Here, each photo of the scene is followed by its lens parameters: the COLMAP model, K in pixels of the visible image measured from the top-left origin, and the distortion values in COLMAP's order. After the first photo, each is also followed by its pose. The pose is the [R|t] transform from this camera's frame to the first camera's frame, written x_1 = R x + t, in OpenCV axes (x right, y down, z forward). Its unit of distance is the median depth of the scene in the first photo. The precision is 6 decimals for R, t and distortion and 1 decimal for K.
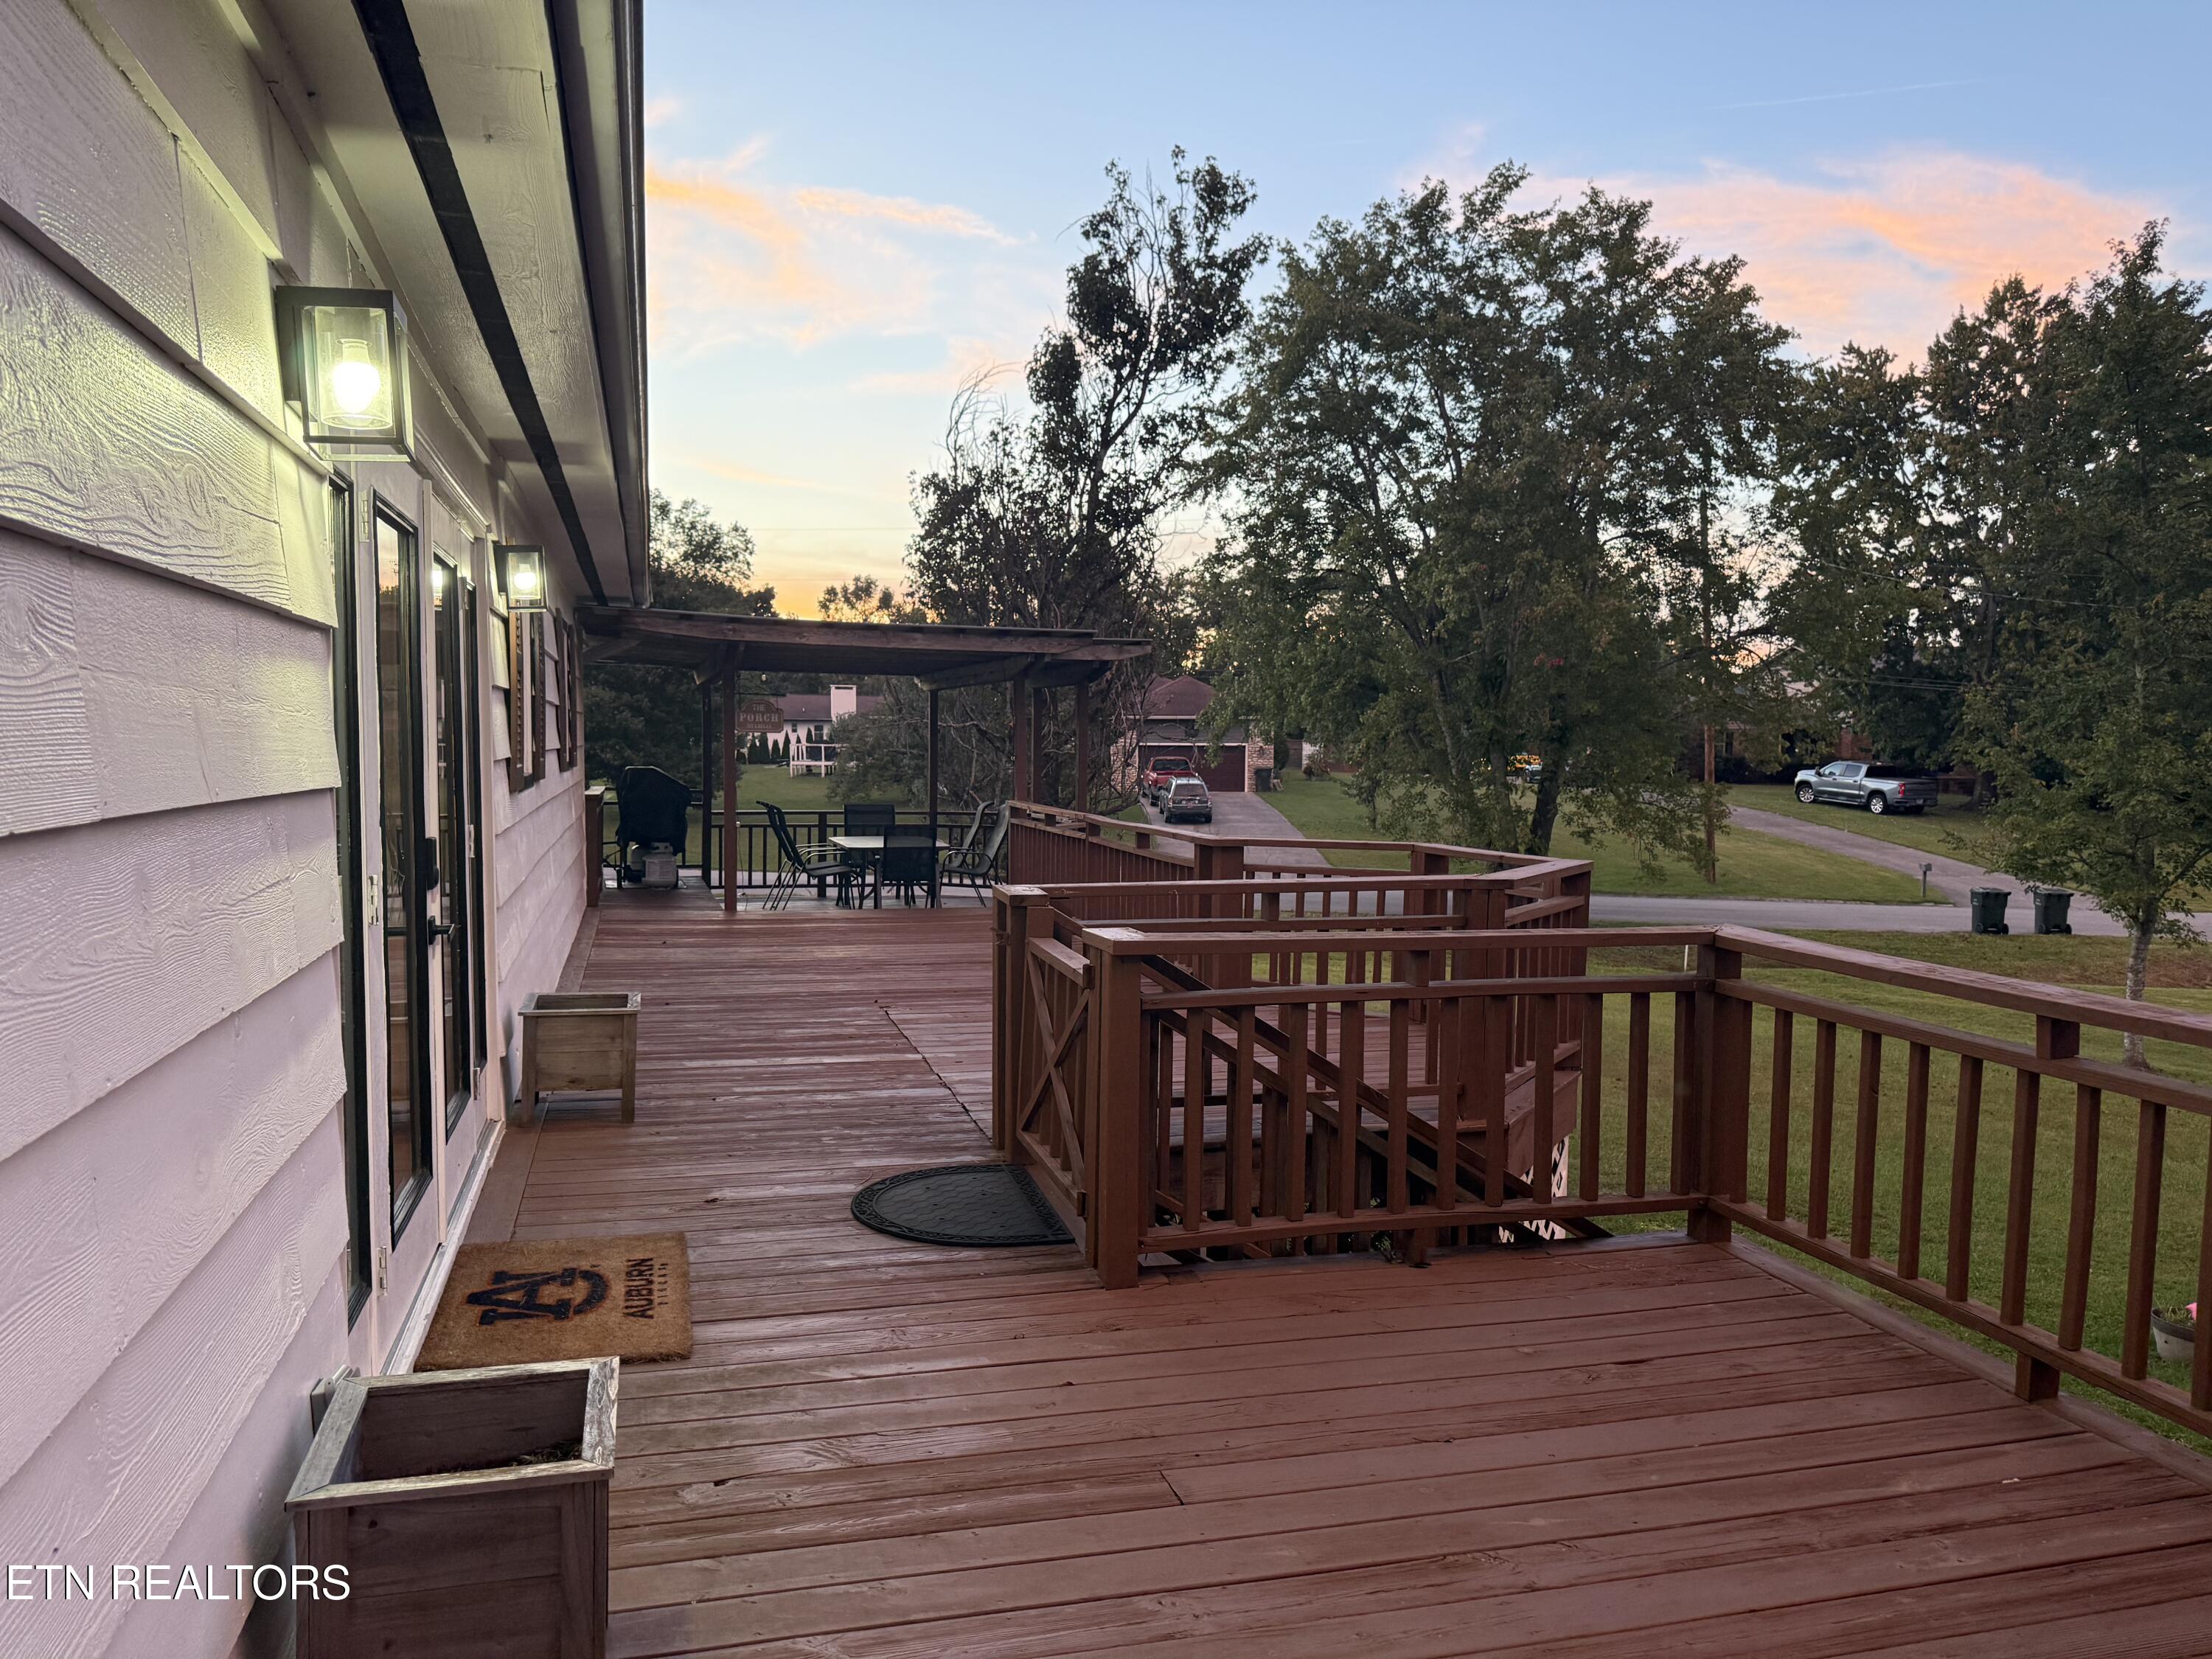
lens RADIAL K [[1591.1, 0, 1106.0], [0, 1591.1, 829.5], [0, 0, 1]] dist [-0.047564, 0.053688]
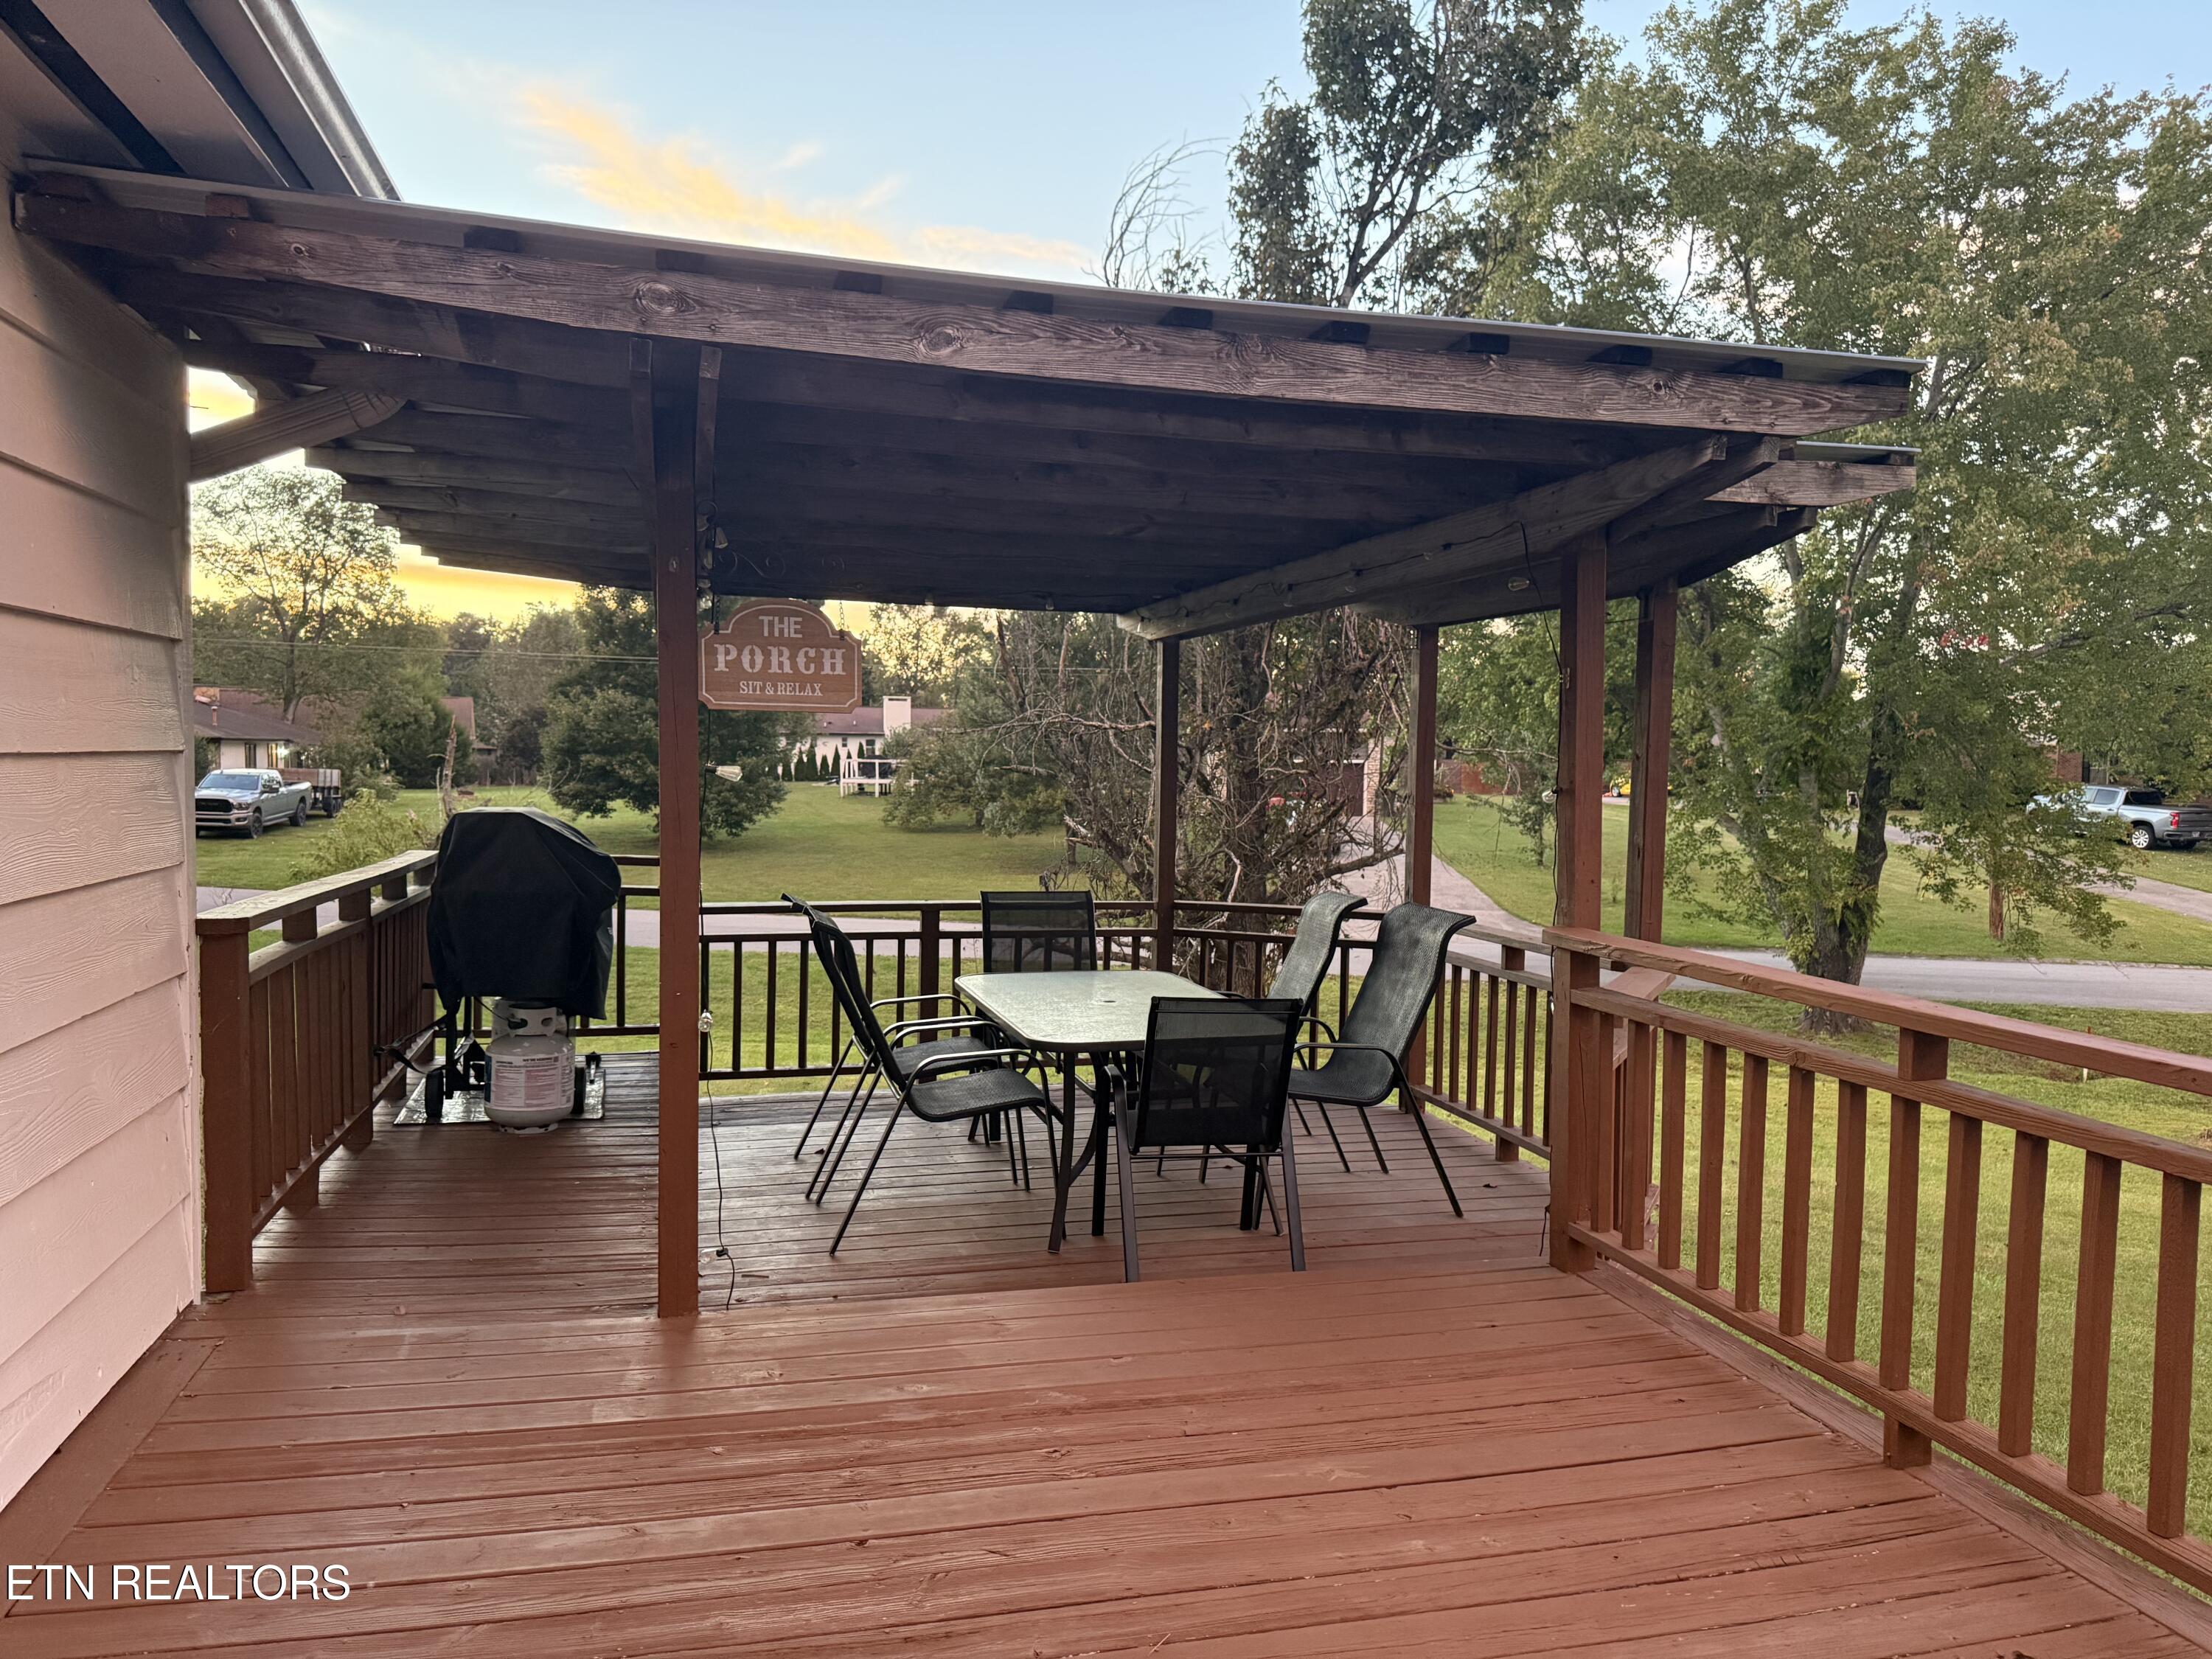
lens RADIAL K [[1572.7, 0, 1106.0], [0, 1572.7, 829.5], [0, 0, 1]] dist [0.001303, 0.000766]
pose [[0.999613, 0.006081, -0.027136, -0.070698], [-0.006374, 0.999922, -0.010697, -0.016438], [0.027069, 0.010866, 0.999575, 0.335123]]
